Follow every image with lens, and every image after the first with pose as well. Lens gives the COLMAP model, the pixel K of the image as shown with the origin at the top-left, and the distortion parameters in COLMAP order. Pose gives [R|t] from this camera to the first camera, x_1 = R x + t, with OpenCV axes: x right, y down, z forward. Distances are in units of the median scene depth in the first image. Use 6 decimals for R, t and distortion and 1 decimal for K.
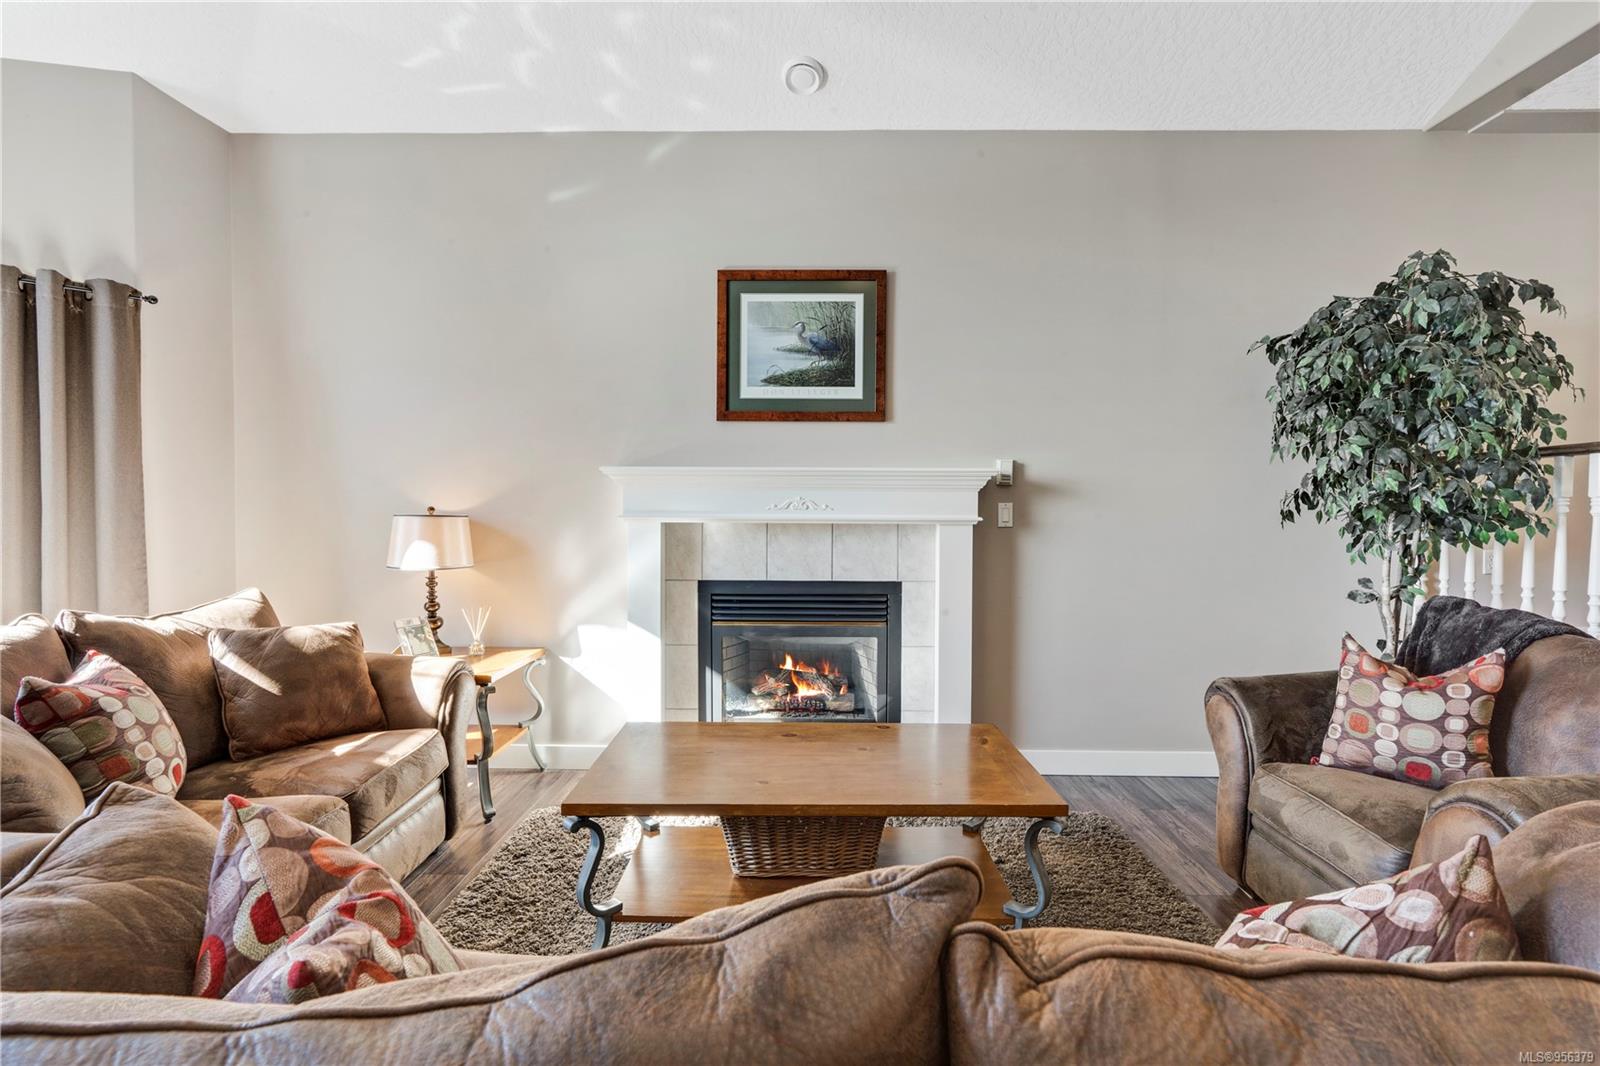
lens RADIAL K [[724.7, 0, 807.9], [0, 724.7, 532.1], [0, 0, 1]] dist [-0.004889, 0.000376]
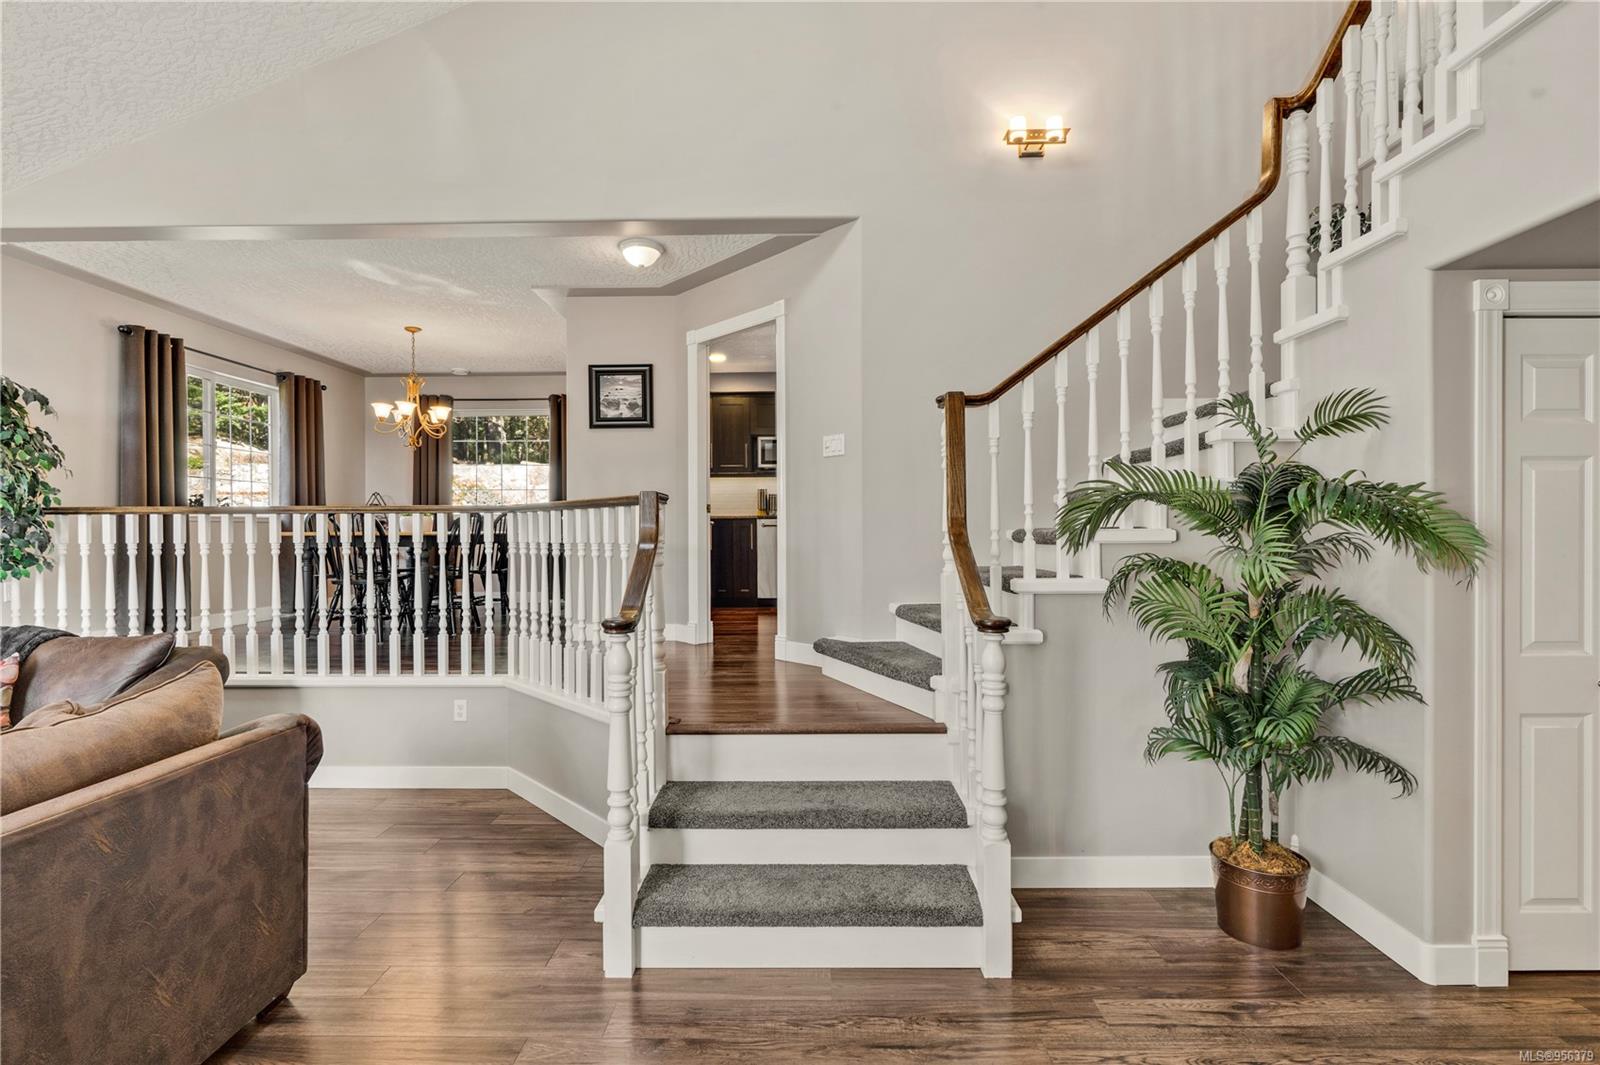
lens RADIAL K [[724.7, 0, 803.3], [0, 724.7, 535.9], [0, 0, 1]] dist [-0.004889, 0.000376]
pose [[-0.013654, -0.010346, 0.999853, -0.416728], [0.029501, 0.999507, 0.010746, -0.036352], [-0.999471, 0.029644, -0.013342, -0.466722]]
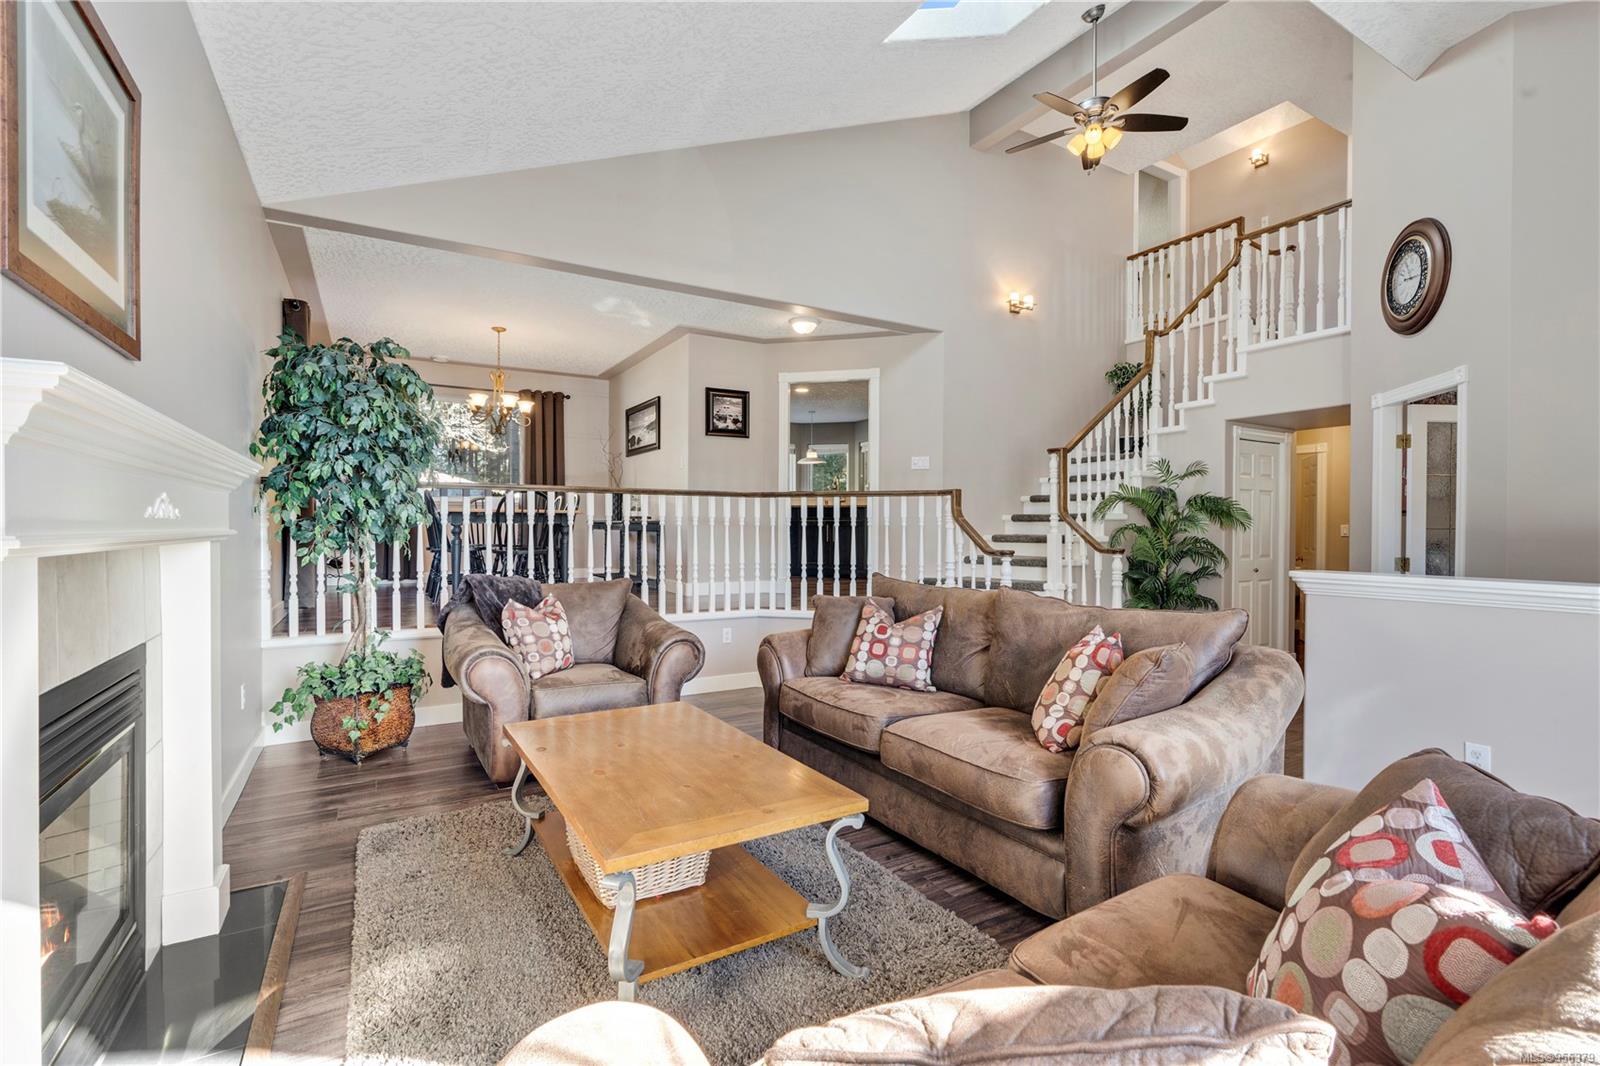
lens RADIAL K [[724.7, 0, 805.4], [0, 724.7, 534.5], [0, 0, 1]] dist [-0.004889, 0.000376]
pose [[-0.527649, -0.008830, 0.849416, -0.926474], [0.013287, 0.999738, 0.018647, -0.004570], [-0.849358, 0.021126, -0.527394, 1.464337]]
